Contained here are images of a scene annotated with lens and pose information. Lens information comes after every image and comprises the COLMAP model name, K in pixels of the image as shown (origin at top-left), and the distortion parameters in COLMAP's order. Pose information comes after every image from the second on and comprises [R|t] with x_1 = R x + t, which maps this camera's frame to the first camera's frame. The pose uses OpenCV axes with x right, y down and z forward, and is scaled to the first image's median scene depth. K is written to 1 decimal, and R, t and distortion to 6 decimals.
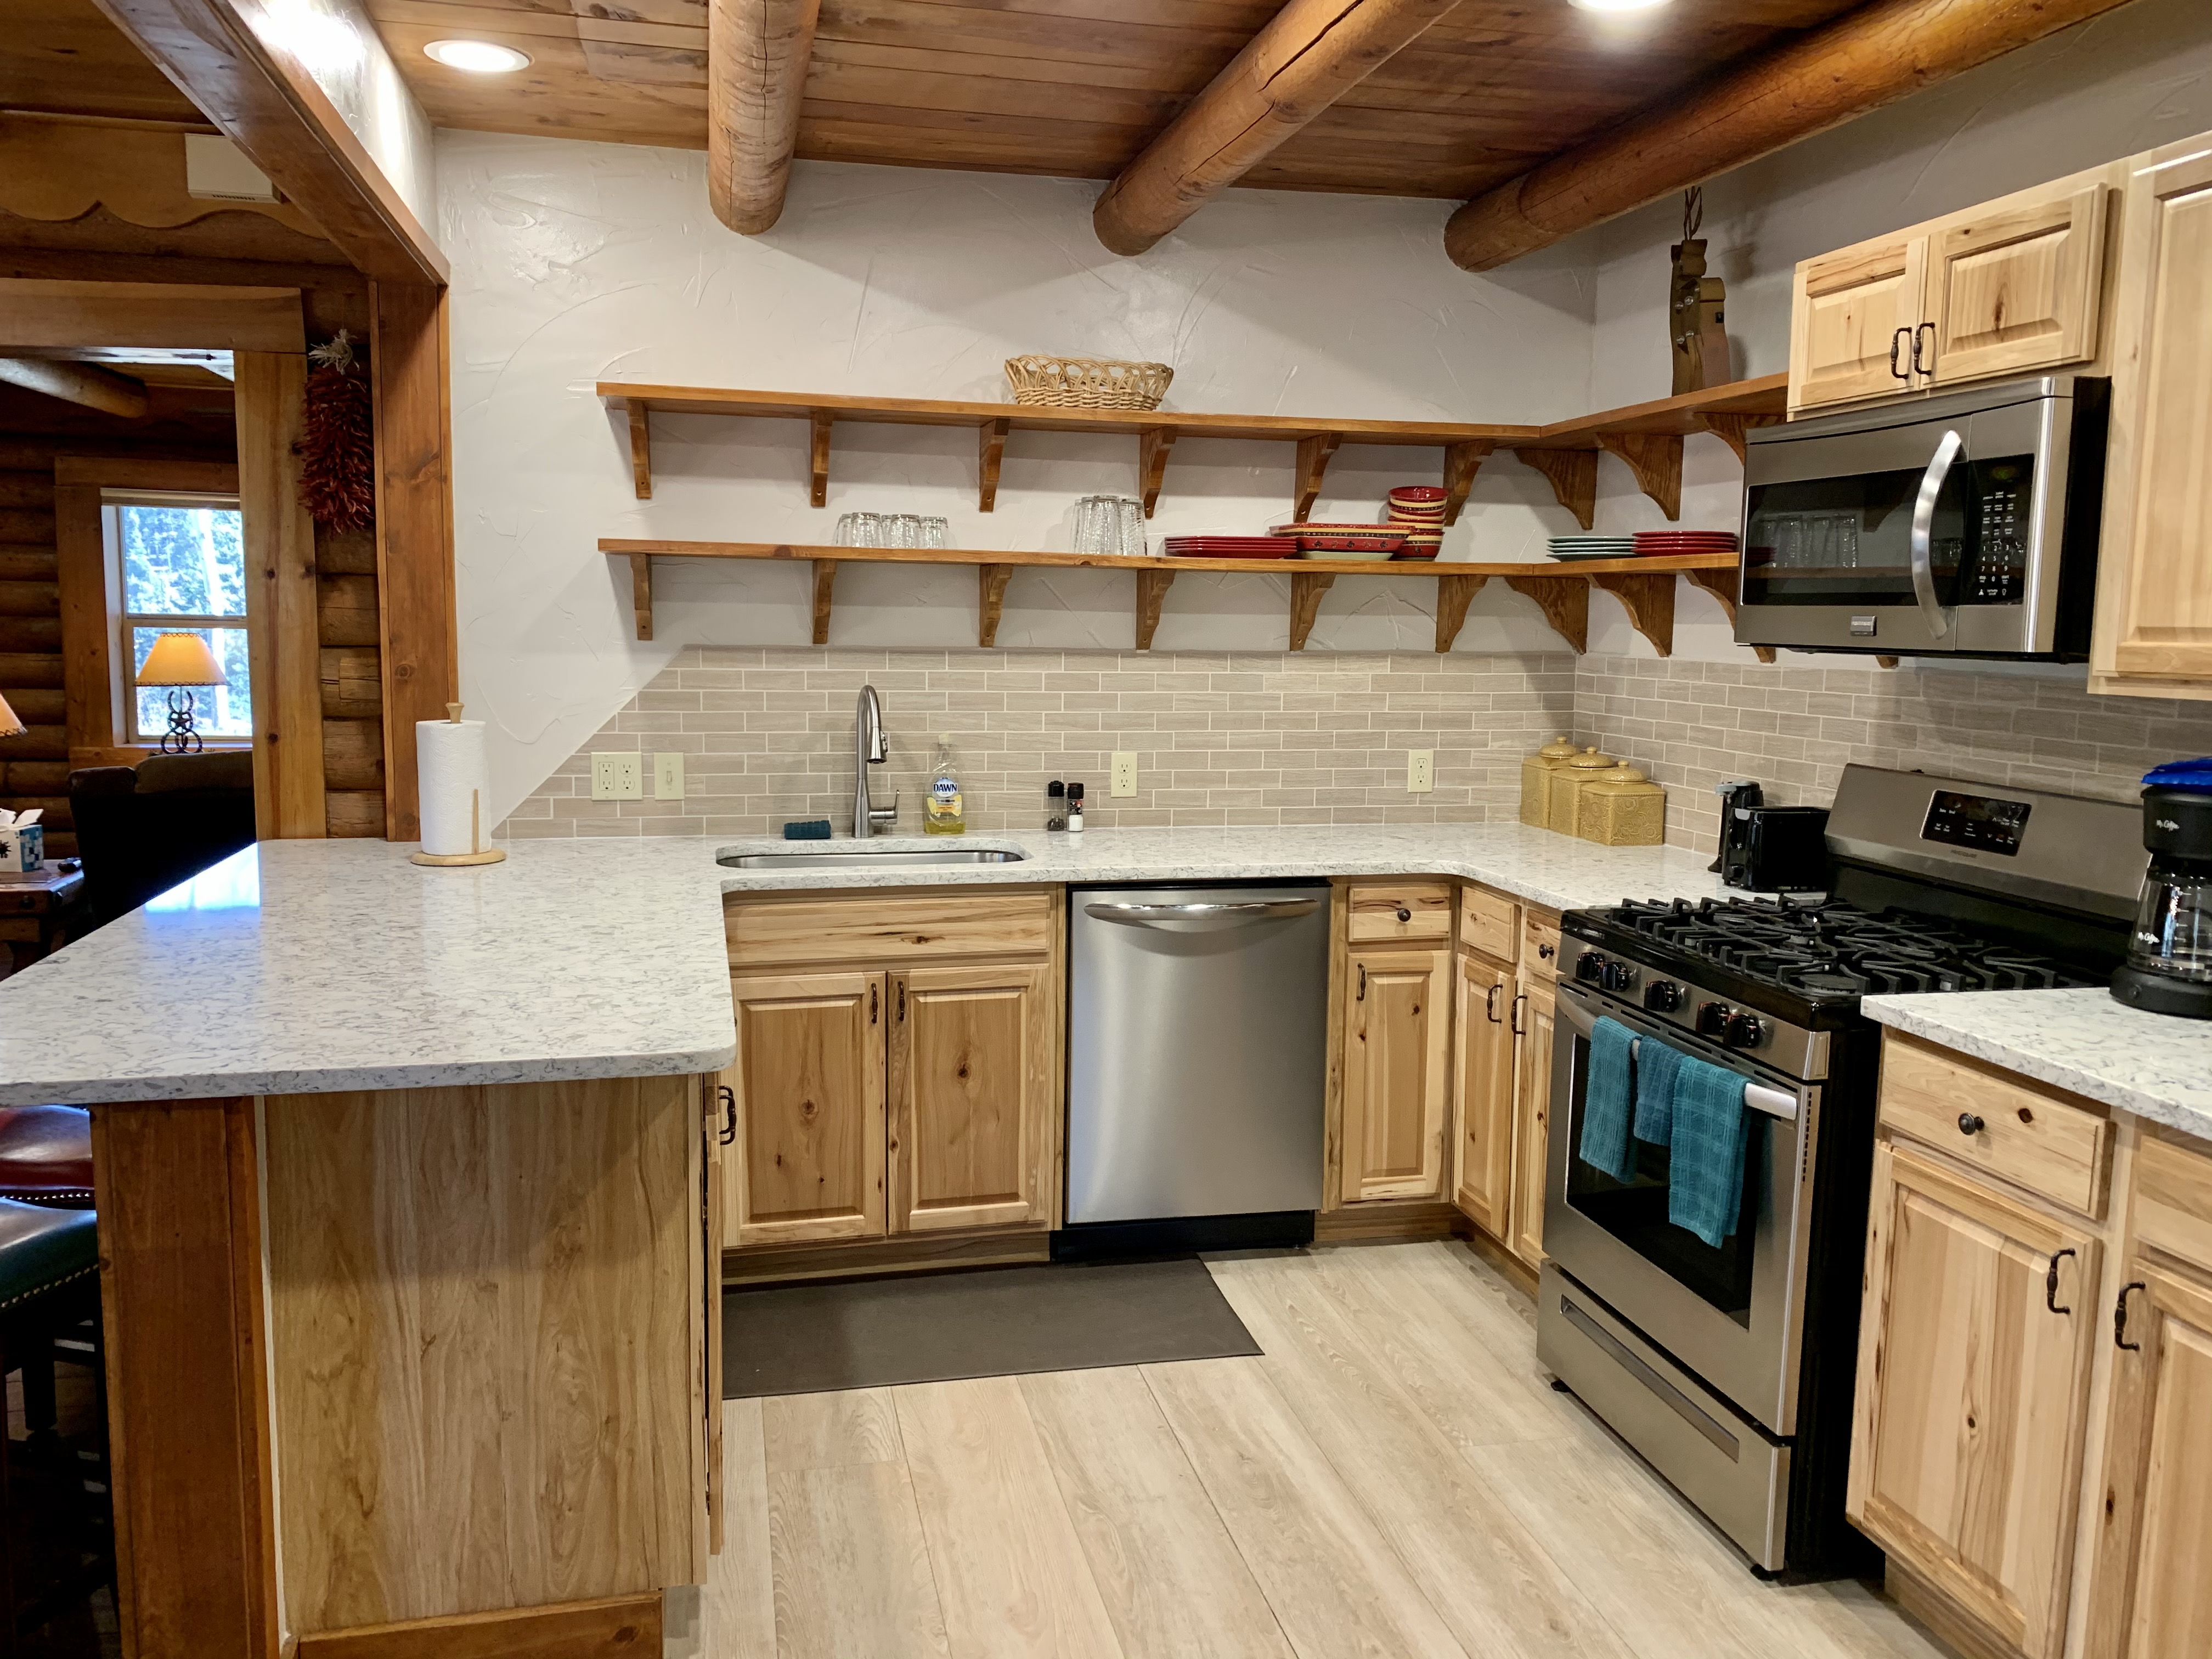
lens RADIAL K [[1716.4, 0, 1107.0], [0, 1716.4, 834.4], [0, 0, 1]] dist [0.065529, -0.070354]
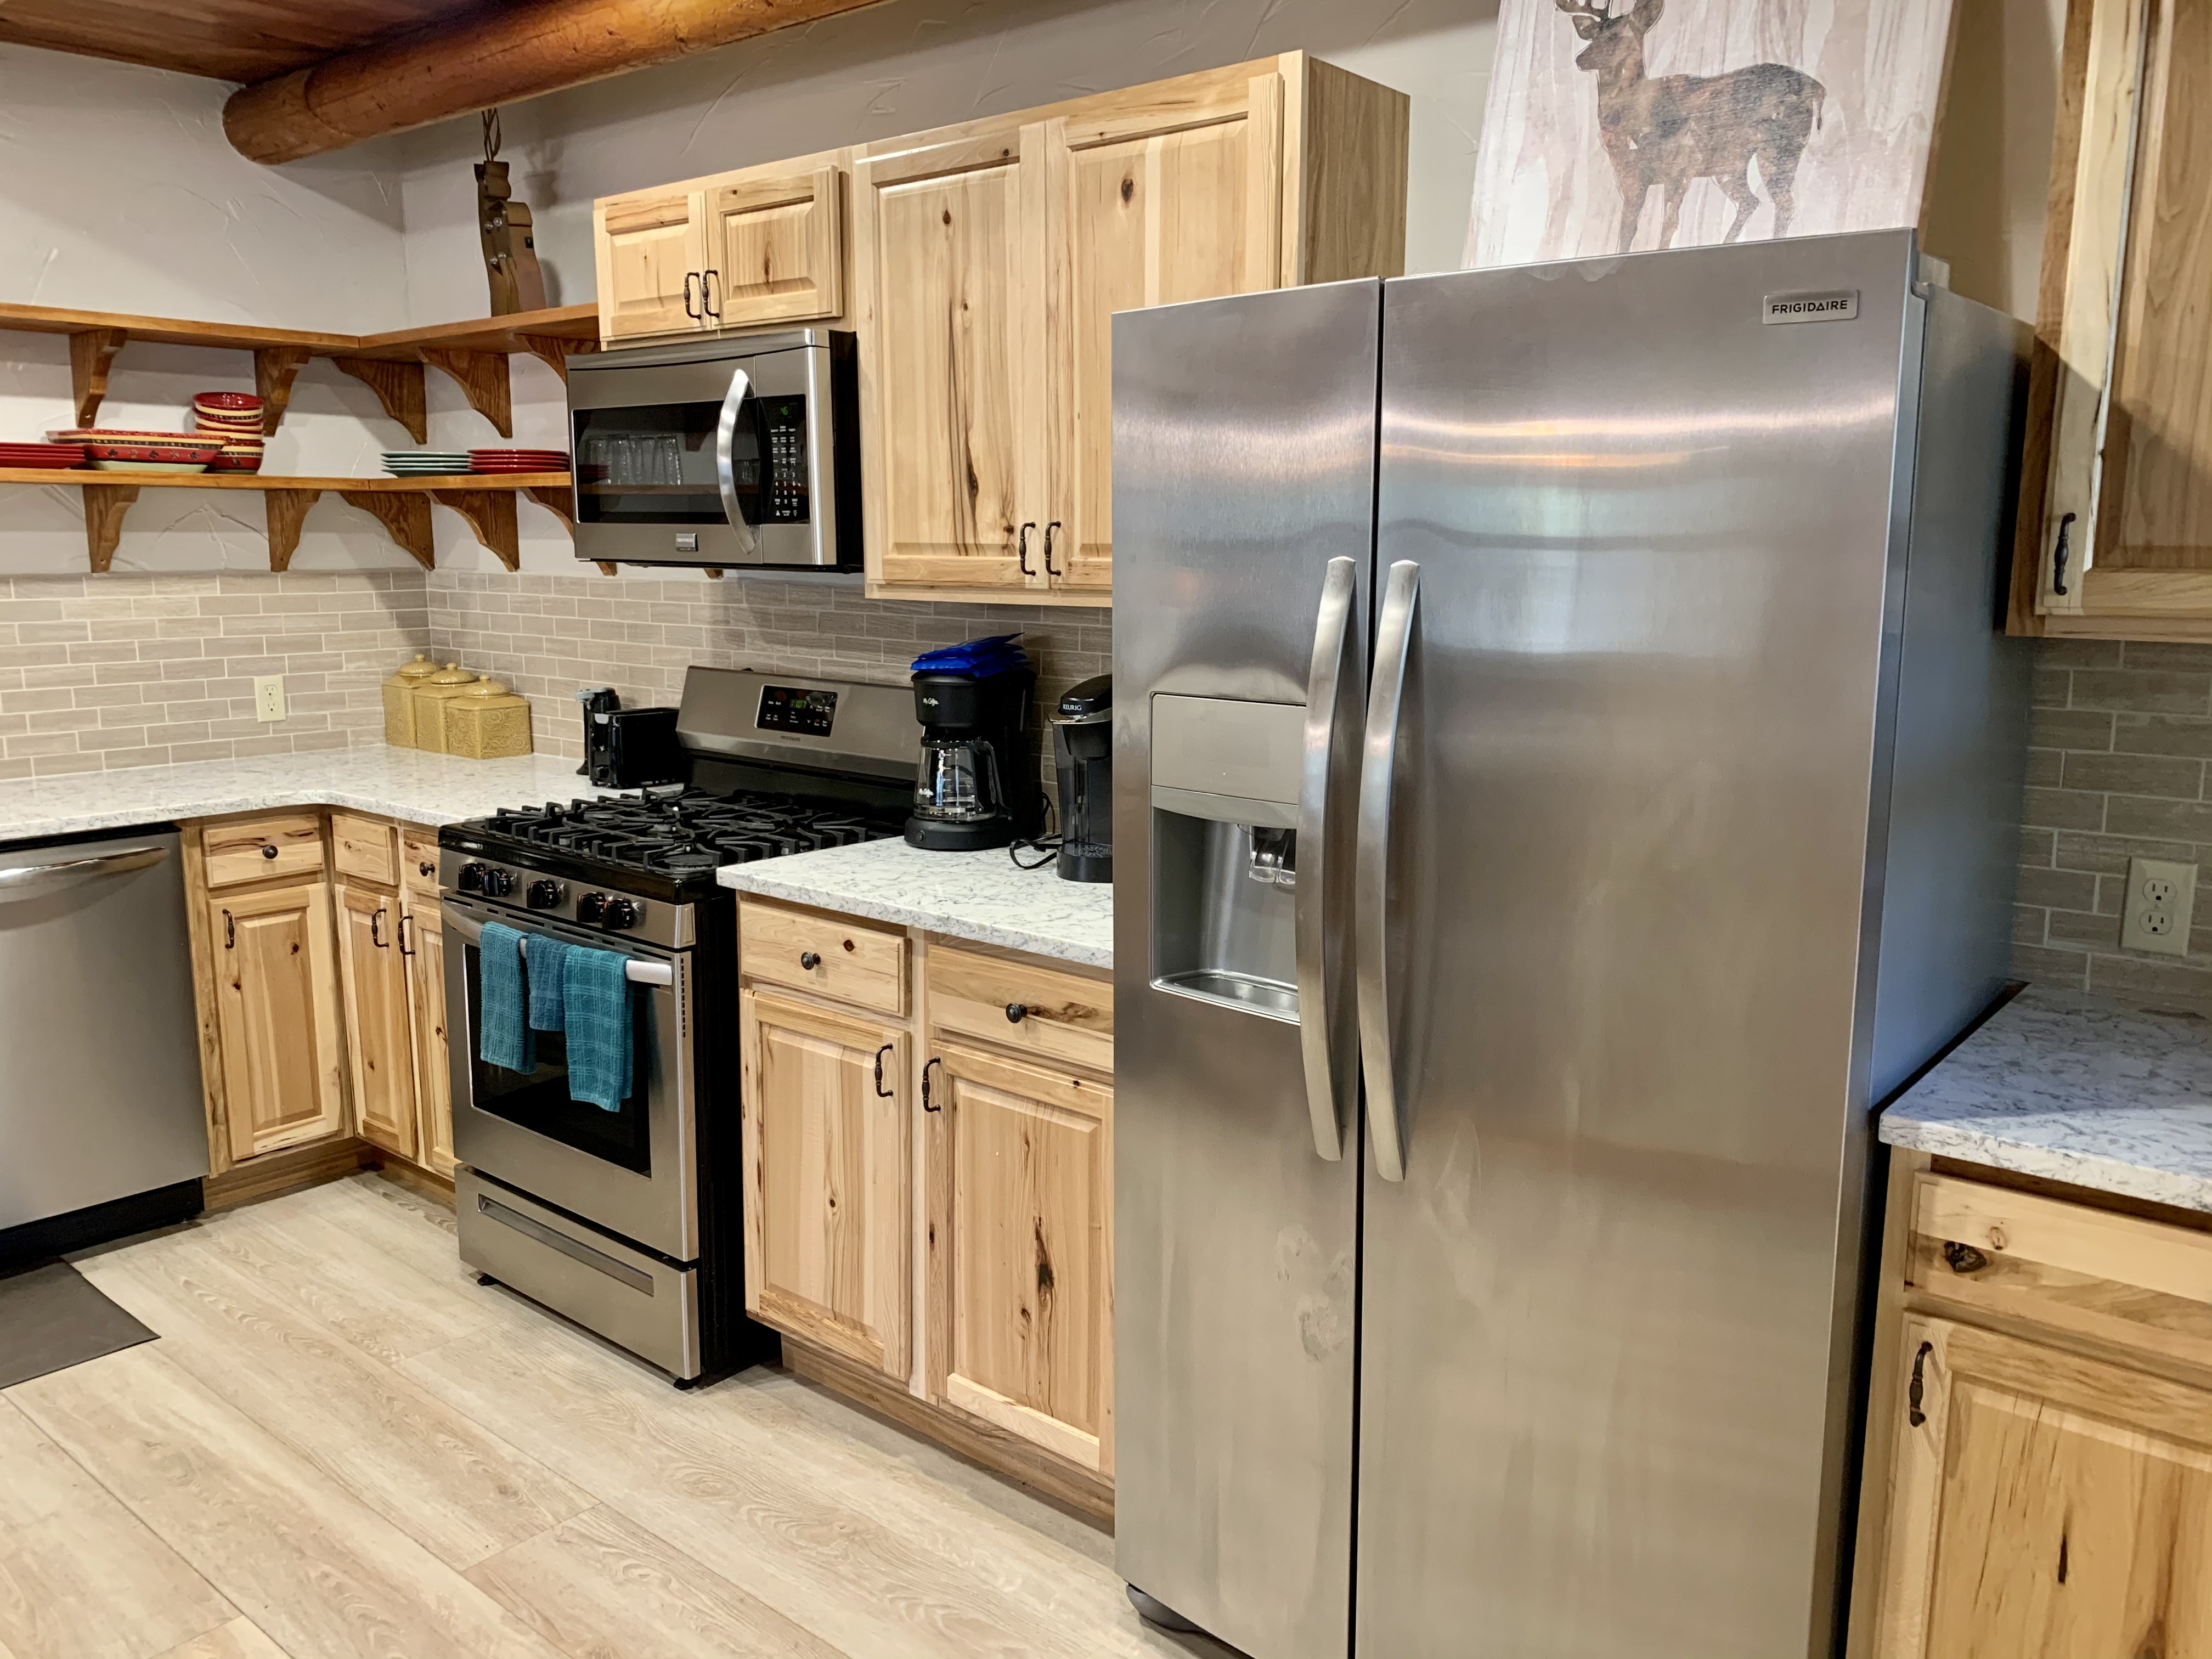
lens RADIAL K [[1687.3, 0, 1106.0], [0, 1687.3, 829.5], [0, 0, 1]] dist [0.012808, -0.014114]
pose [[0.800097, -0.111507, 0.589416, -0.007629], [0.082738, 0.993694, 0.075677, 0.003418], [-0.594137, -0.011781, 0.804277, -0.028819]]
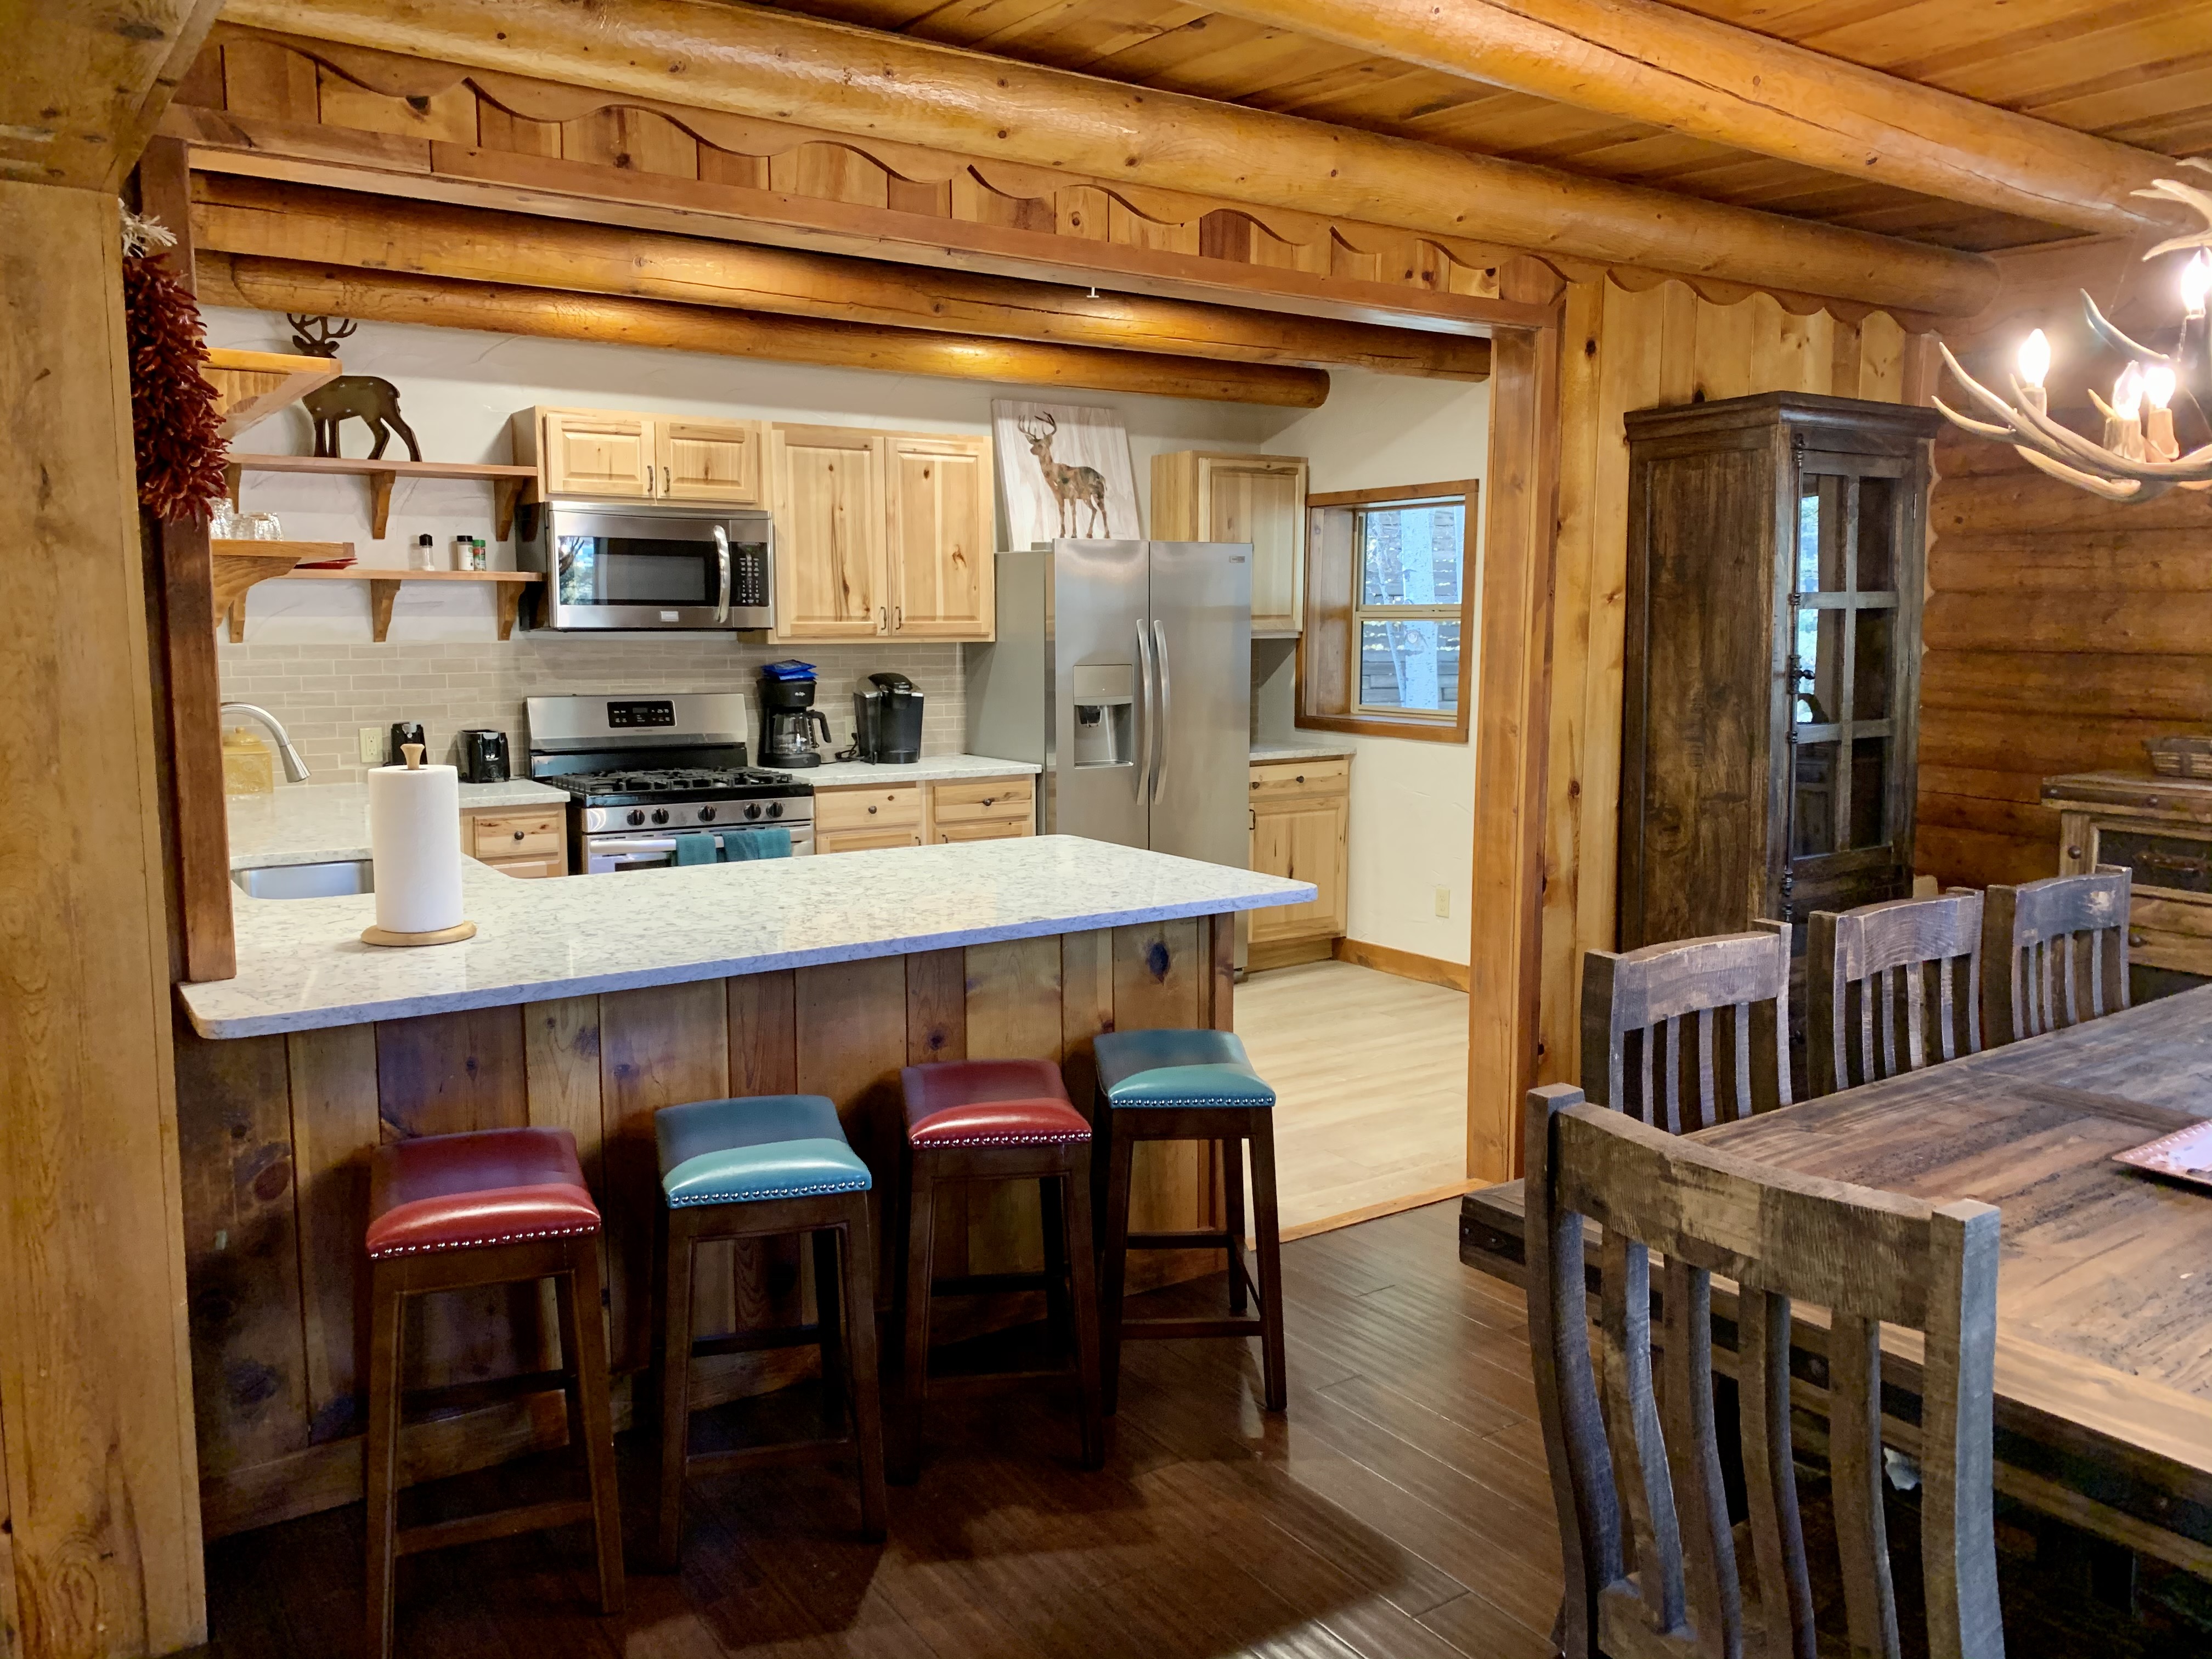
lens RADIAL K [[1687.3, 0, 1106.0], [0, 1687.3, 829.5], [0, 0, 1]] dist [0.012808, -0.014114]
pose [[-0.356265, -0.134873, 0.924600, -1.206454], [0.111741, 0.976277, 0.185467, -0.142576], [-0.927680, 0.169391, -0.332742, 0.945299]]
